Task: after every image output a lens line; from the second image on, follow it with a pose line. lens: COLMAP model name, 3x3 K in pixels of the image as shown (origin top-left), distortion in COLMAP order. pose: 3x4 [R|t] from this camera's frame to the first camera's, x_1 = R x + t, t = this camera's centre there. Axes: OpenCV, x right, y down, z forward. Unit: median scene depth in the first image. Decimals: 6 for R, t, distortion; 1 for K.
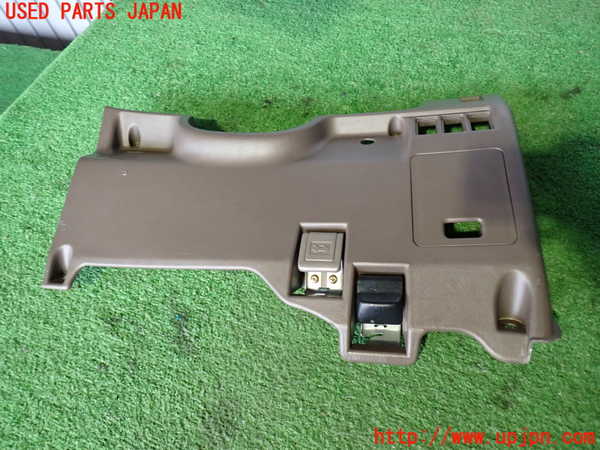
lens RADIAL K [[490.3, 0, 300.0], [0, 490.3, 225.0], [0, 0, 1]] dist [0.003060, -0.000492]
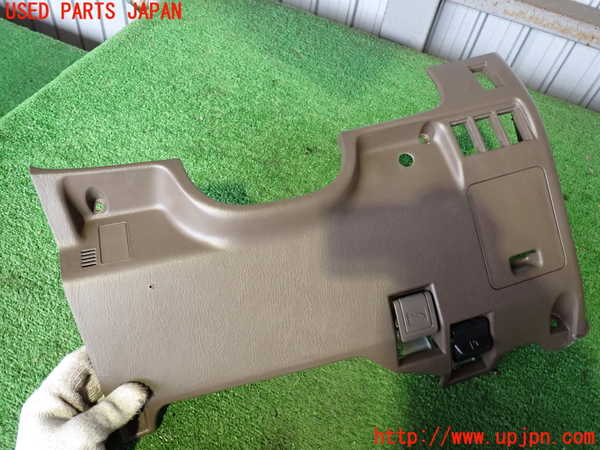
lens RADIAL K [[490.3, 0, 300.0], [0, 490.3, 225.0], [0, 0, 1]] dist [0.003060, -0.000492]
pose [[0.960420, 0.181181, 0.211580, -0.277159], [-0.167800, 0.982592, -0.079725, 0.002039], [-0.222341, 0.041066, 0.974104, -0.040526]]
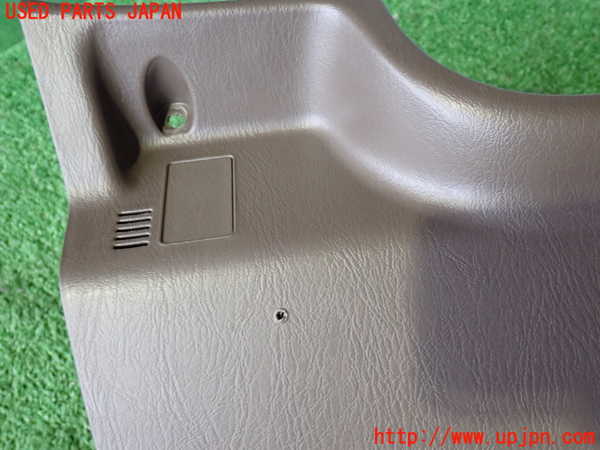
lens RADIAL K [[659.6, 0, 300.0], [0, 659.6, 225.0], [0, 0, 1]] dist [0.015951, 0.001107]
pose [[0.967911, 0.240653, -0.072353, -0.293776], [-0.246630, 0.964934, -0.089865, 0.045561], [0.048190, 0.104825, 0.993322, 0.314926]]
